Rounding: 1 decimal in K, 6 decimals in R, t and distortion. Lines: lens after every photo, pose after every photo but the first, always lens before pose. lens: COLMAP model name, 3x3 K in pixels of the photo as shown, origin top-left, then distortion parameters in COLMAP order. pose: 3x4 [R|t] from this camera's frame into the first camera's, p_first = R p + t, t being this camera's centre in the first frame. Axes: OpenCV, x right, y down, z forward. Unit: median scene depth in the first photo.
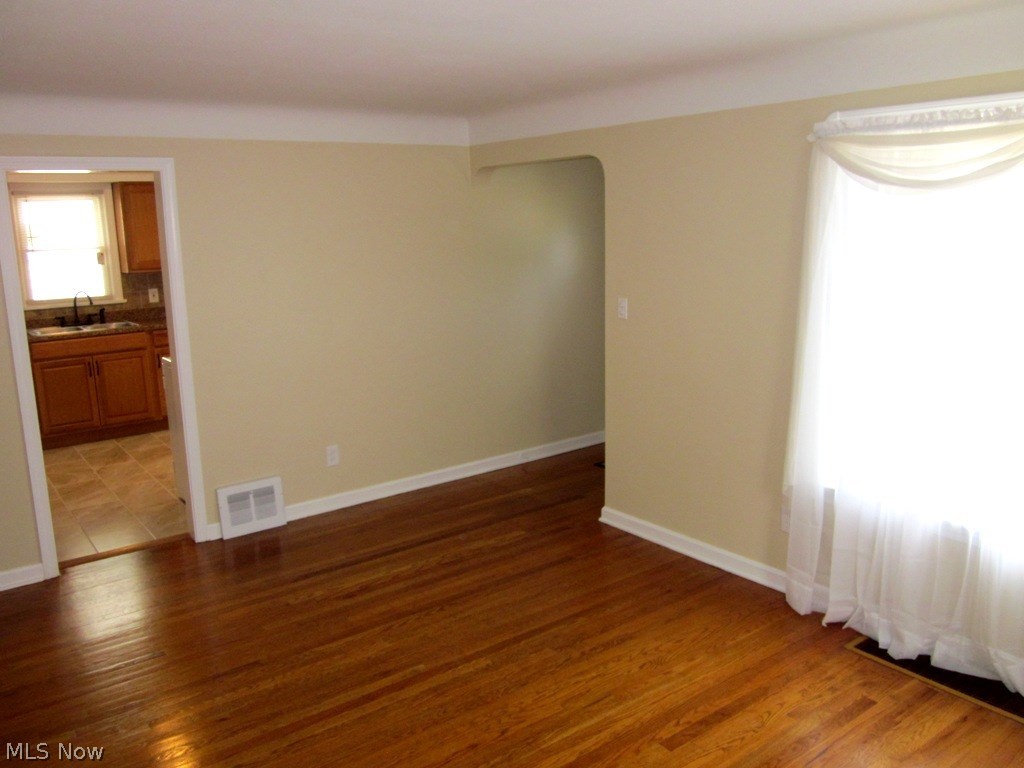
lens RADIAL K [[859.5, 0, 512.0], [0, 859.5, 384.0], [0, 0, 1]] dist [0.008449, 0.004907]
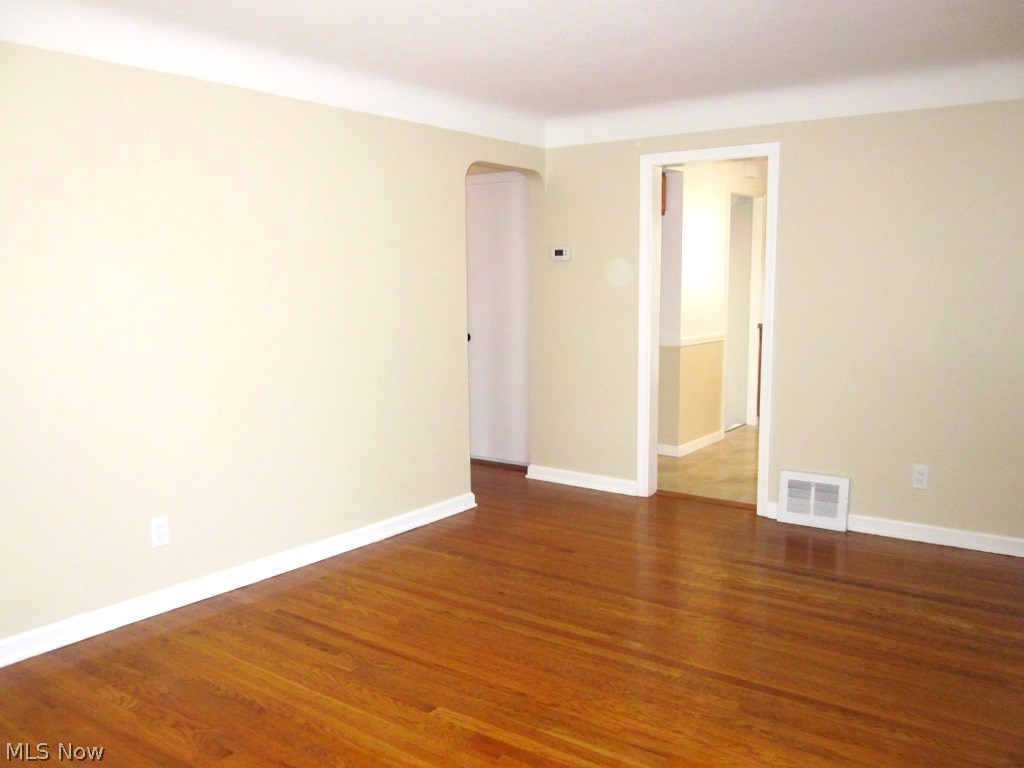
lens RADIAL K [[859.5, 0, 512.0], [0, 859.5, 384.0], [0, 0, 1]] dist [0.008449, 0.004907]
pose [[0.299734, 0.143631, -0.943149, 0.537664], [-0.186066, 0.978419, 0.089870, -0.008117], [0.935702, 0.148550, 0.319990, 0.404149]]
